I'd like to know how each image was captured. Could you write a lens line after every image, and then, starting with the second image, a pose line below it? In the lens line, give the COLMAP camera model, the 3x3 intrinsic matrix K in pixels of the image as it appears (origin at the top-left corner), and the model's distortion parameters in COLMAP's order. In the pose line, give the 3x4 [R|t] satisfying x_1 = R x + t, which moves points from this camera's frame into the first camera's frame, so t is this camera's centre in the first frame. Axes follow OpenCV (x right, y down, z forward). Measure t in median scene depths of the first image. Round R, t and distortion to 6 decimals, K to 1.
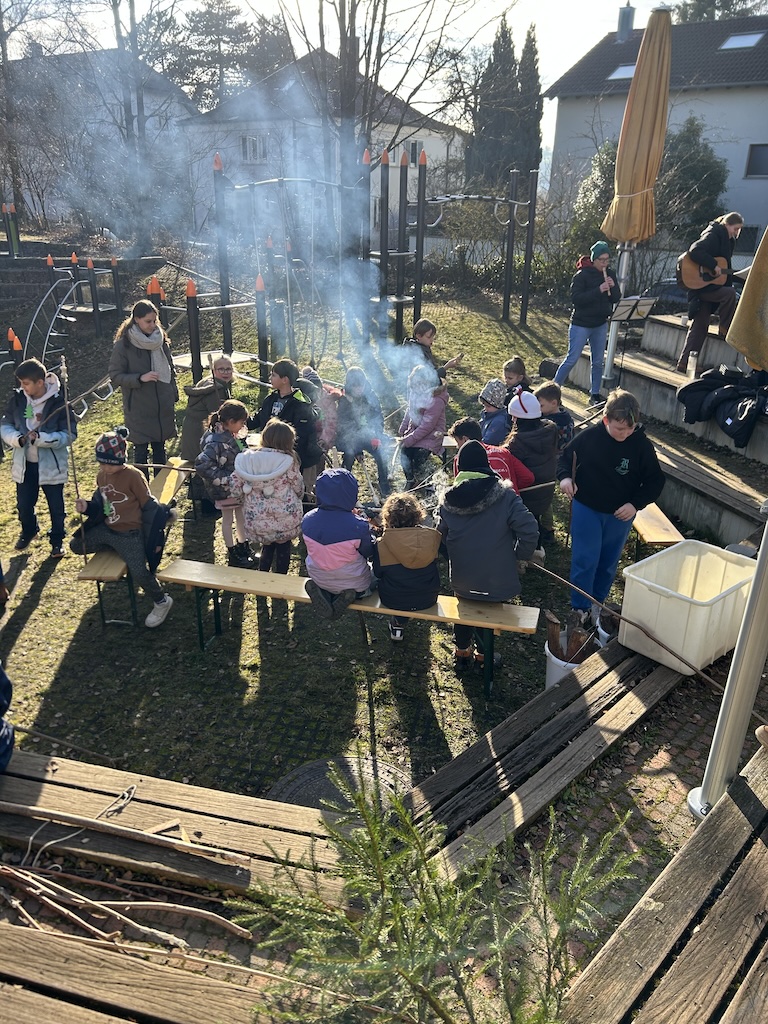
lens RADIAL K [[769.5, 0, 335.6], [0, 769.5, 506.5], [0, 0, 1]] dist [0.005659, -0.014574]
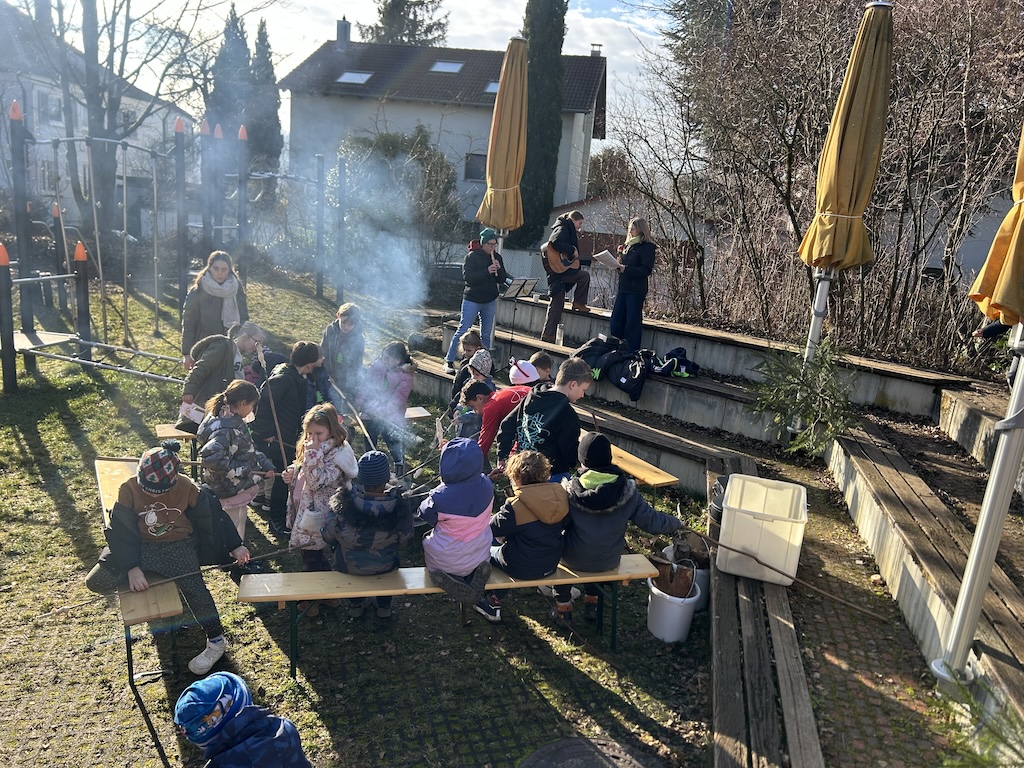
lens RADIAL K [[769.5, 0, 520.6], [0, 769.5, 388.1], [0, 0, 1]] dist [0.005659, -0.014574]
pose [[0.843788, -0.059272, 0.533393, -0.218967], [0.123597, 0.988628, -0.085663, -0.013733], [-0.522250, 0.138207, 0.841519, 0.070844]]
